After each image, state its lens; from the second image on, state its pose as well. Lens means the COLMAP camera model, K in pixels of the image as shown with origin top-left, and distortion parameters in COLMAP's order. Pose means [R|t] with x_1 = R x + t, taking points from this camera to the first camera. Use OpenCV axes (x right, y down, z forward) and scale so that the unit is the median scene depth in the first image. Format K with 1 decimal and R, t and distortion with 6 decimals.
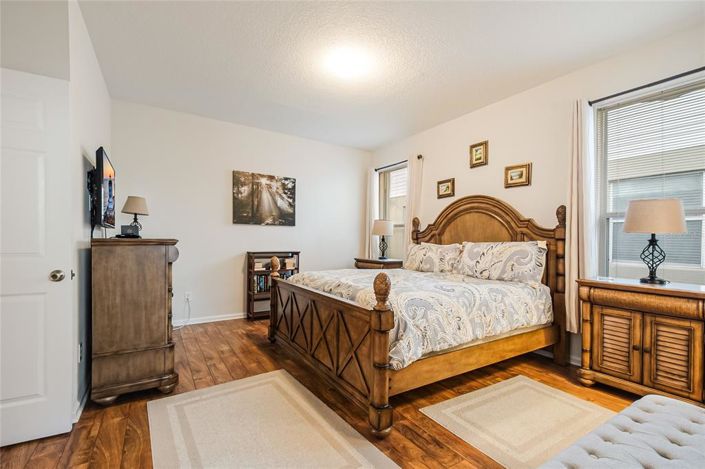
lens RADIAL K [[319.2, 0, 350.4], [0, 319.2, 236.6], [0, 0, 1]] dist [0.015275, -0.005317]
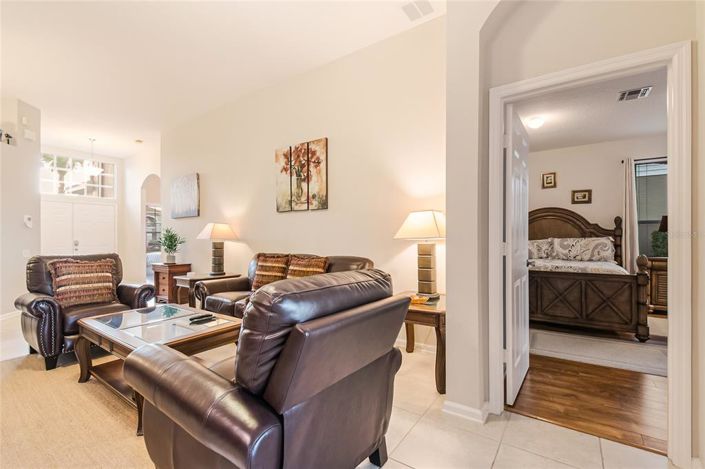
lens RADIAL K [[319.2, 0, 352.5], [0, 319.2, 239.5], [0, 0, 1]] dist [0.015275, -0.005317]
pose [[0.912453, -0.009481, 0.409072, -1.244400], [0.003430, 0.999874, 0.015524, -0.003349], [-0.409168, -0.012762, 0.912370, -0.005025]]
